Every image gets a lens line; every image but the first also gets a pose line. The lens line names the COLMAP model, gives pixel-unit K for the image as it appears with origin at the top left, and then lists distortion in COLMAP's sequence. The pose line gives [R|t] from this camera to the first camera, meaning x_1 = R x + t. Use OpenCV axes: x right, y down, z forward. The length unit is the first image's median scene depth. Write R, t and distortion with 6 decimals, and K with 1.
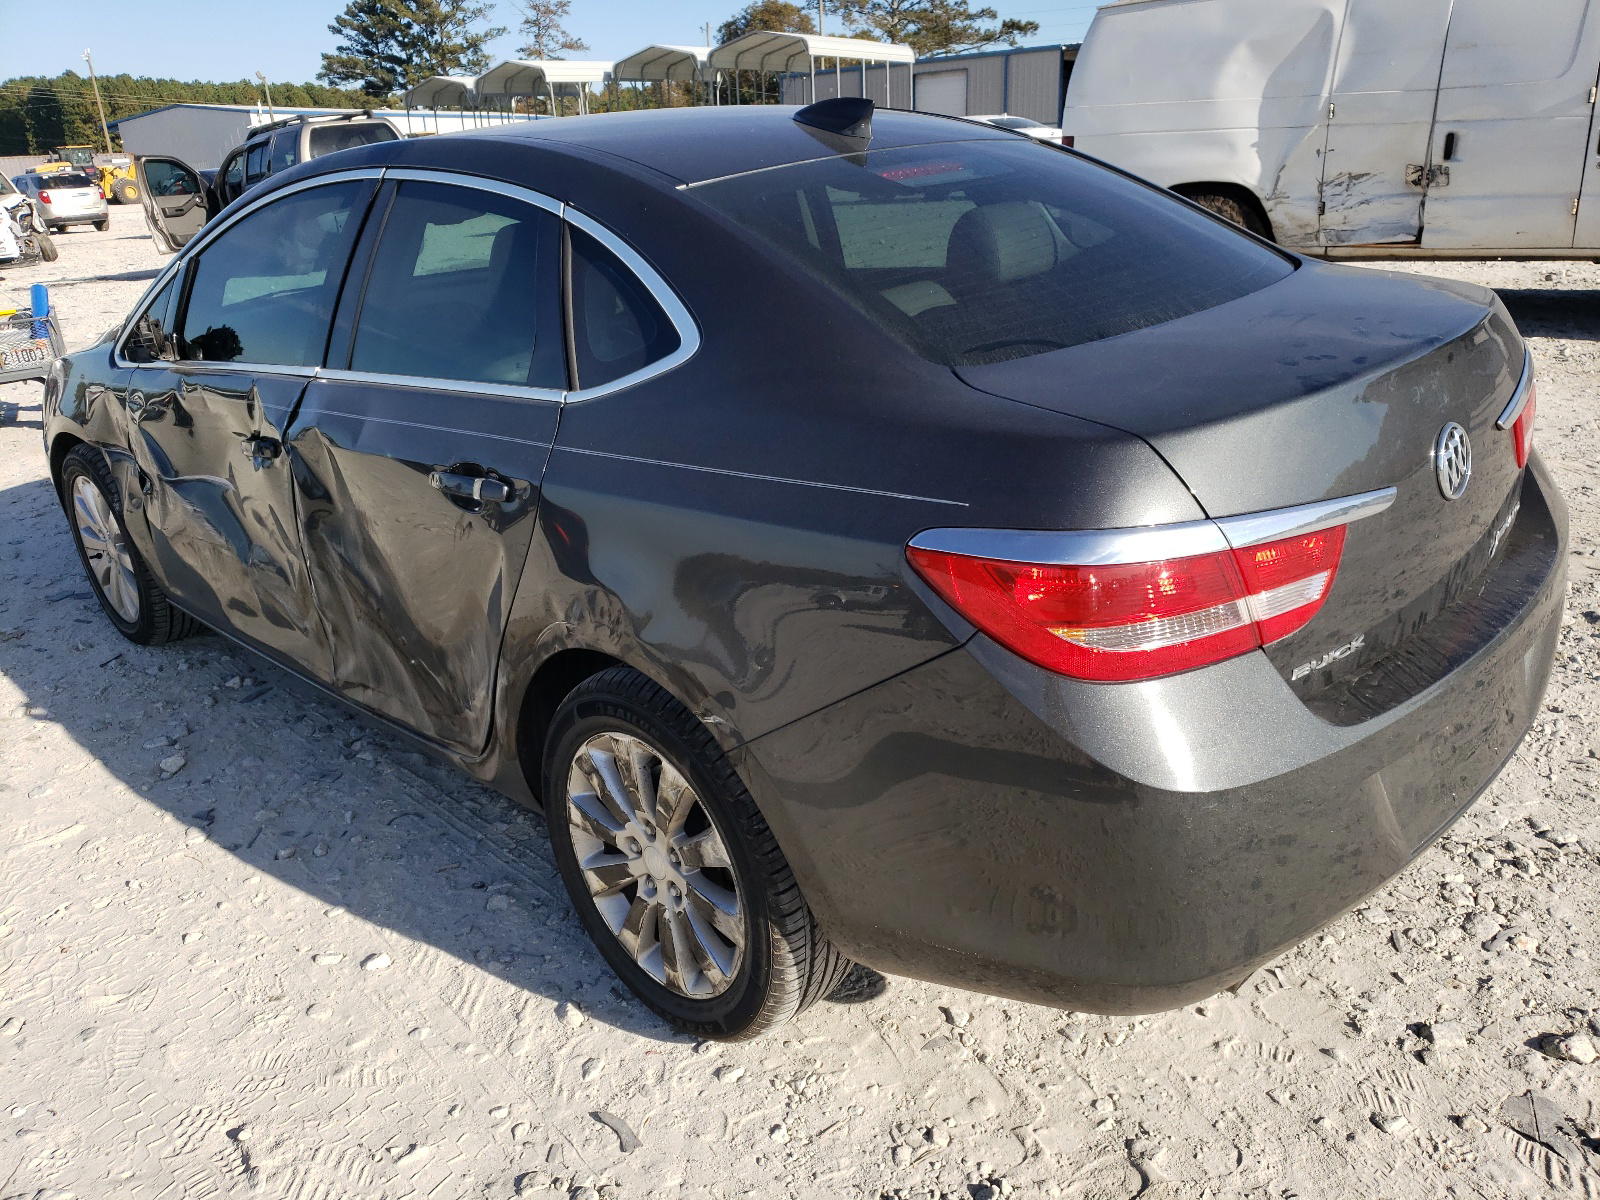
lens RADIAL K [[1262.1, 0, 803.6], [0, 1262.1, 604.2], [0, 0, 1]] dist [0.010060, 0.016724]
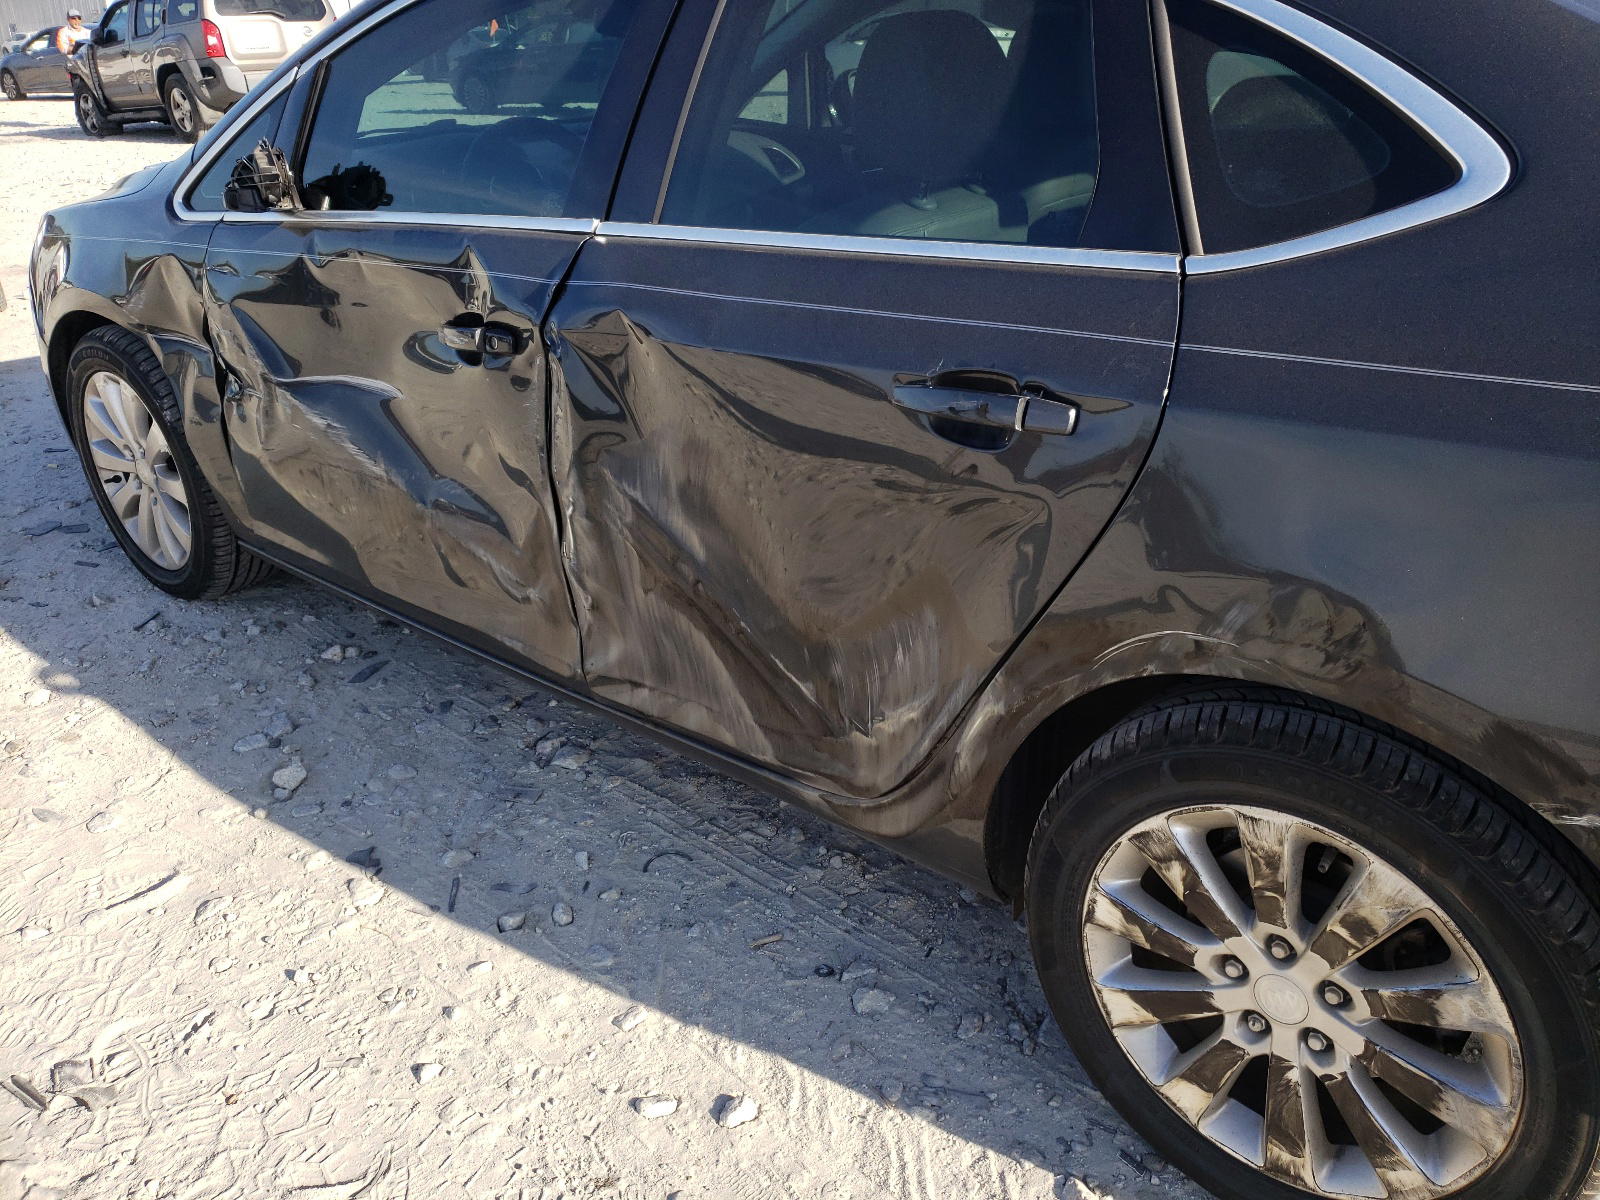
lens RADIAL K [[1254.1, 0, 819.3], [0, 1254.1, 568.5], [0, 0, 1]] dist [0.053184, -0.055047]
pose [[0.994059, 0.002549, 0.108812, -0.304336], [-0.007482, 0.998961, 0.044952, -0.029890], [-0.108584, -0.045499, 0.993045, 0.282314]]
